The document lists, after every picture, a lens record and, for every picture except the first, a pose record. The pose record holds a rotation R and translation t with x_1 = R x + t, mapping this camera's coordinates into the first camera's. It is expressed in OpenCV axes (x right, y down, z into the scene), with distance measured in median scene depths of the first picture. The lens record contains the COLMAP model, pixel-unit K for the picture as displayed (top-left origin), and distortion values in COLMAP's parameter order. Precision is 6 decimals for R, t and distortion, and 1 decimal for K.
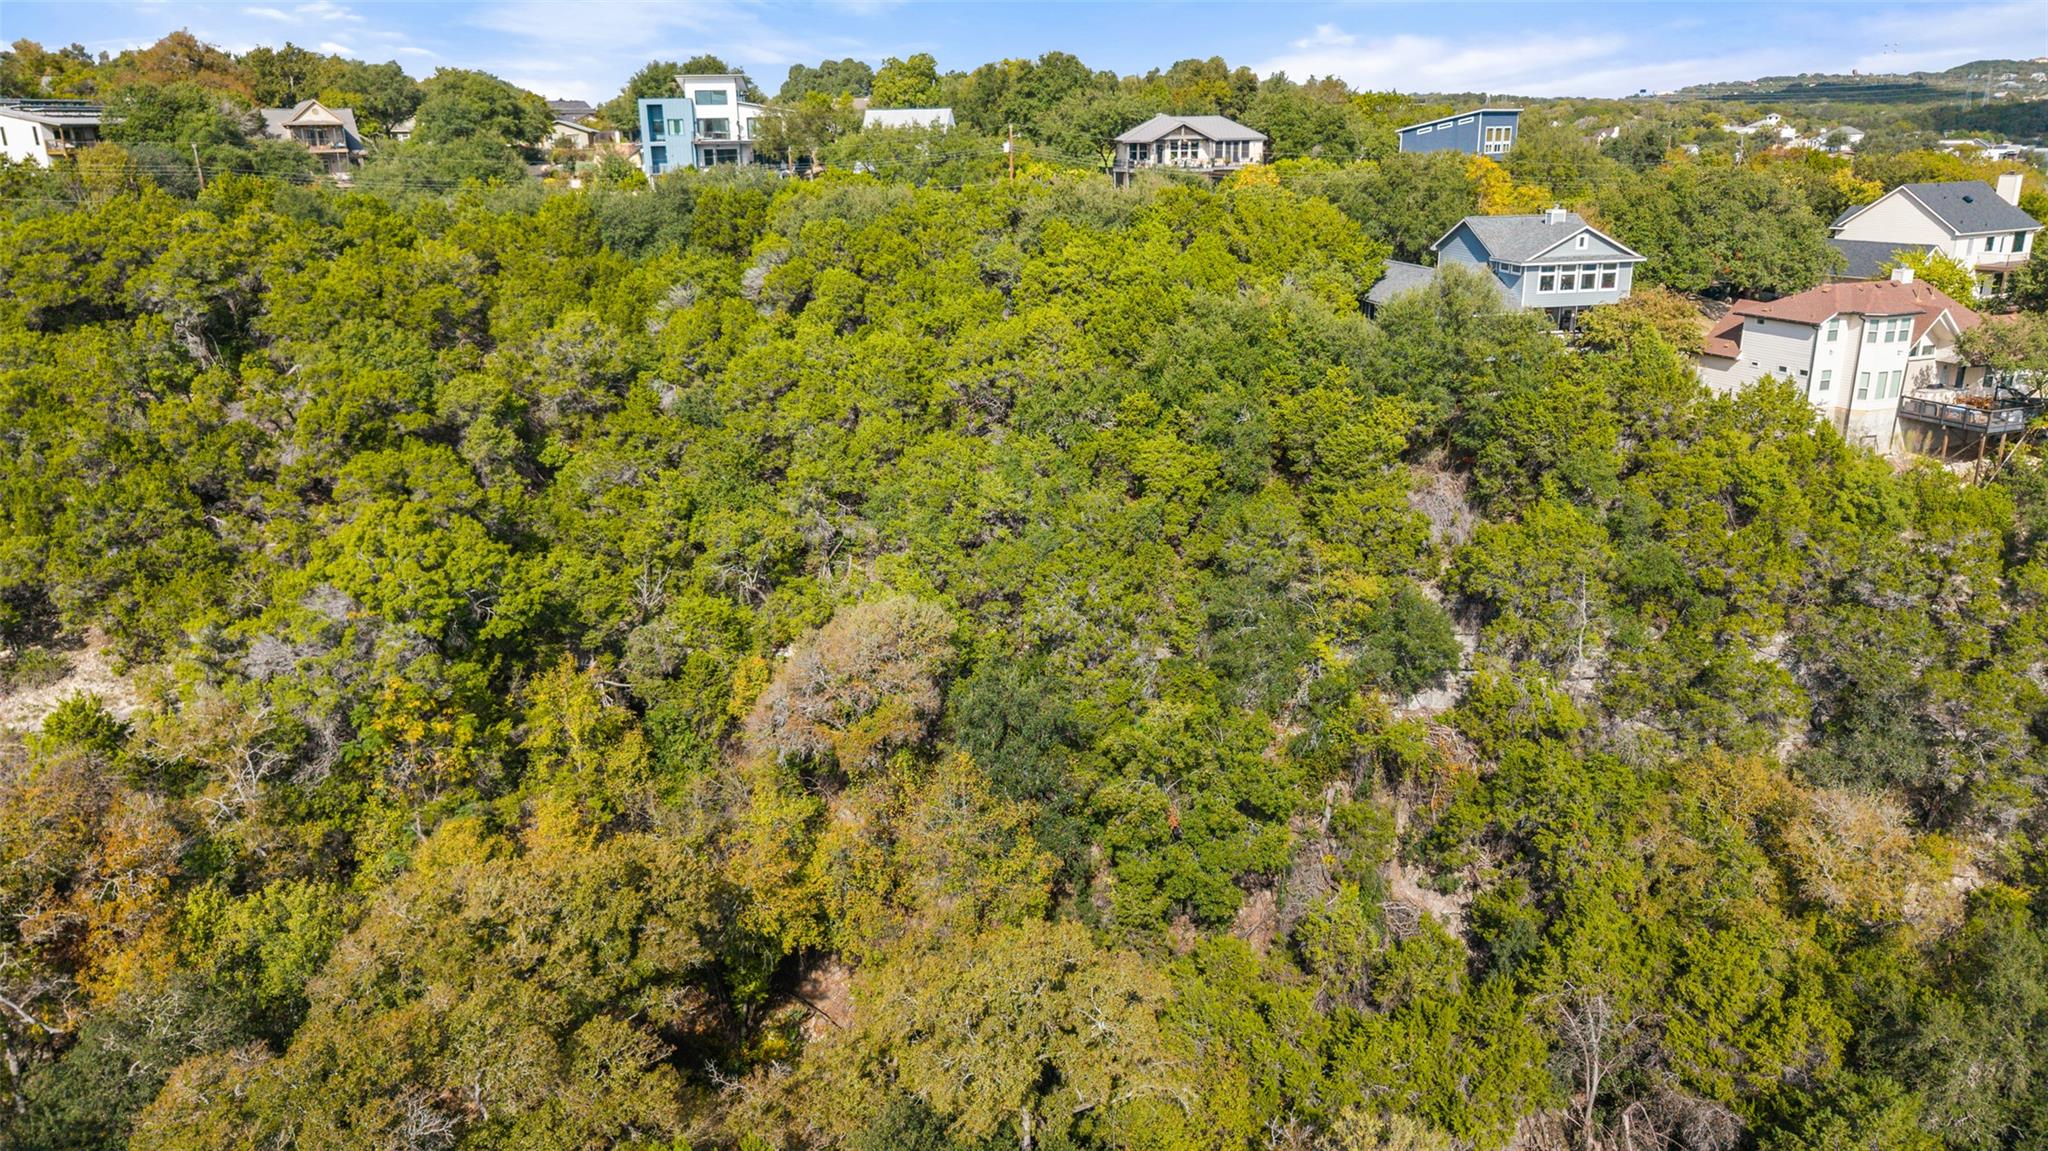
lens RADIAL K [[1362.2, 0, 1024.0], [0, 1362.2, 575.5], [0, 0, 1]] dist [0.050210, -0.066247]
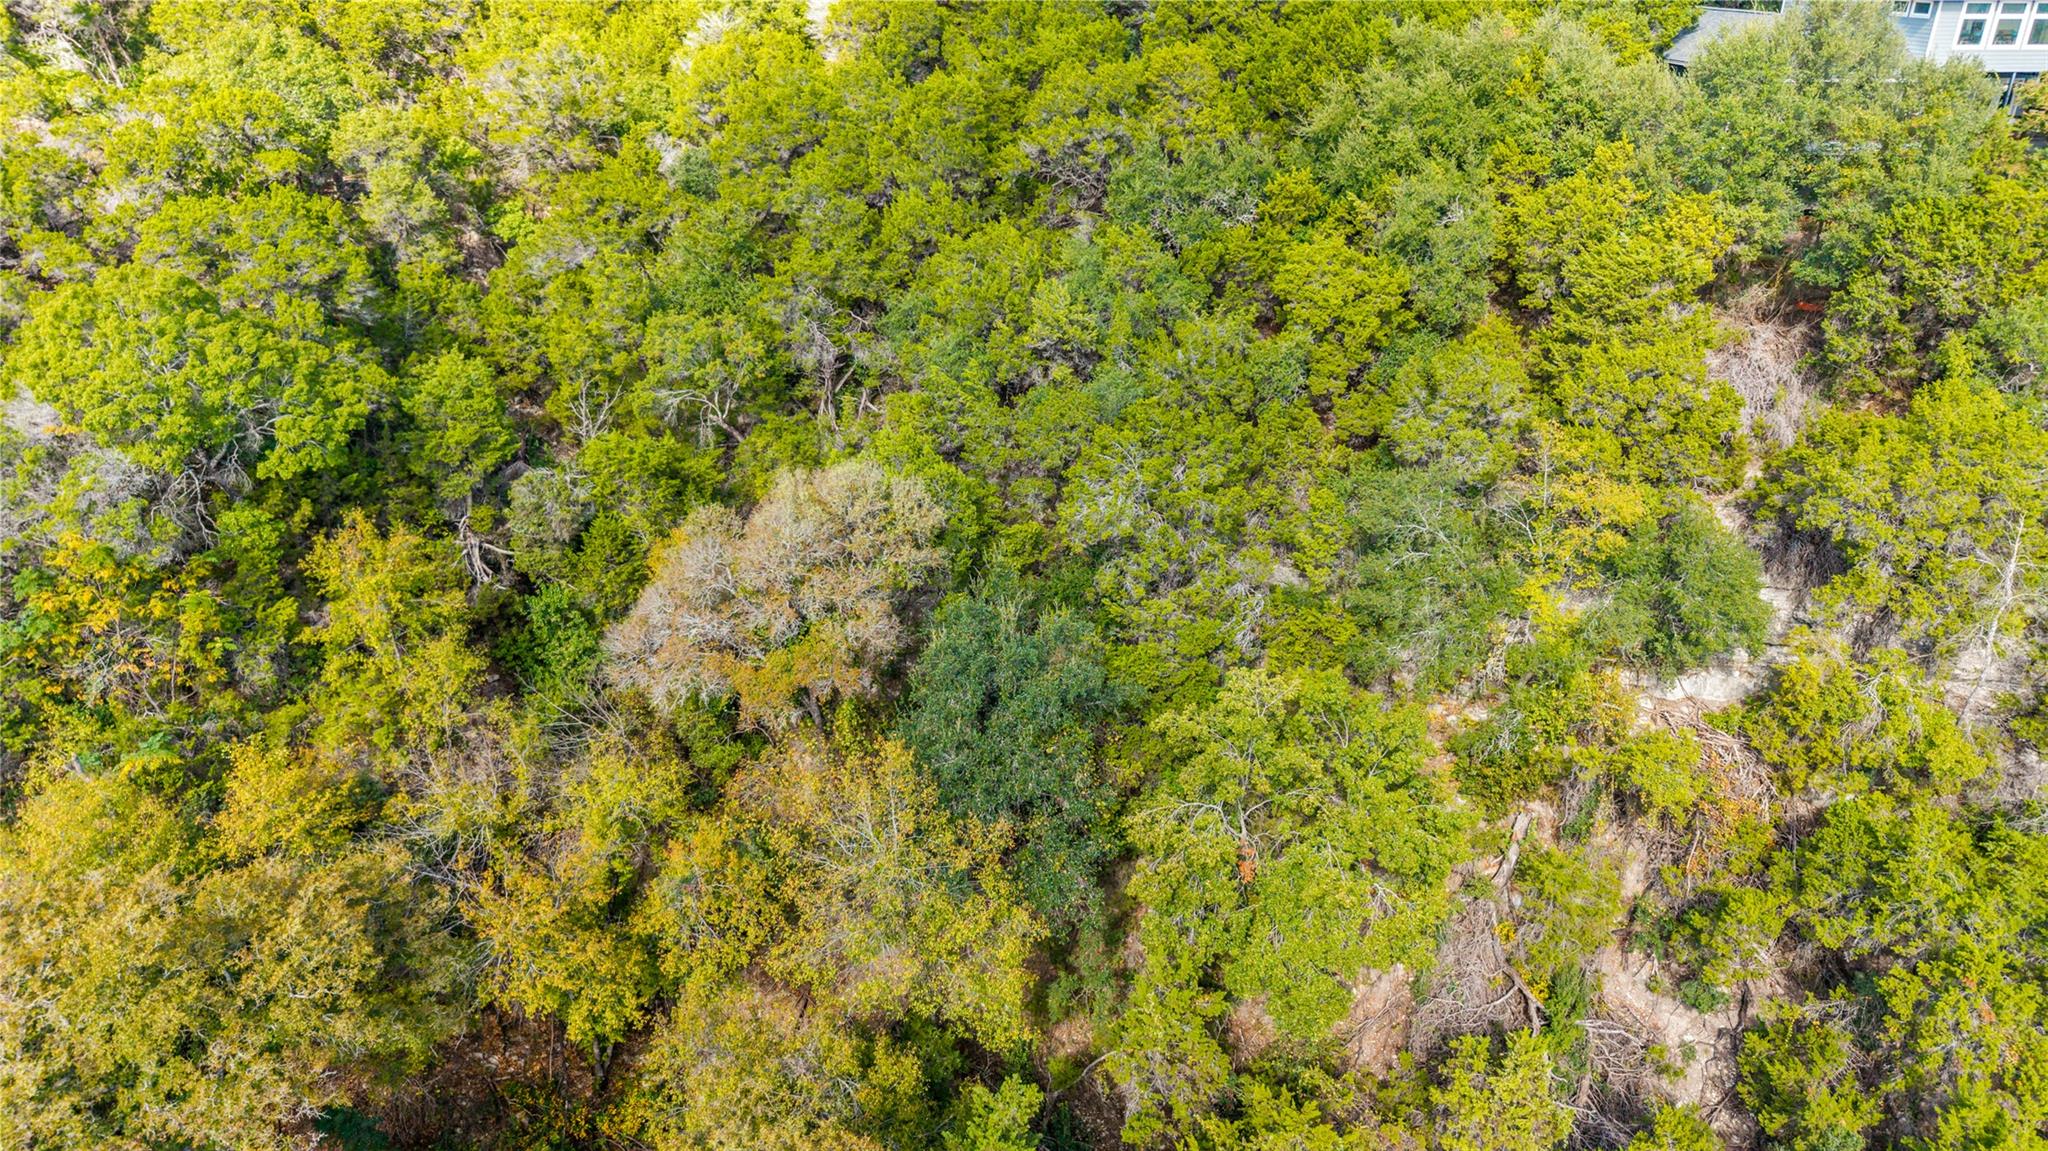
lens RADIAL K [[1320.8, 0, 1045.4], [0, 1320.8, 585.1], [0, 0, 1]] dist [0.016923, -0.005030]
pose [[0.987984, 0.089165, -0.126239, 0.066259], [-0.070757, 0.987123, 0.143462, -0.020428], [0.137405, -0.132806, 0.981571, 0.341713]]
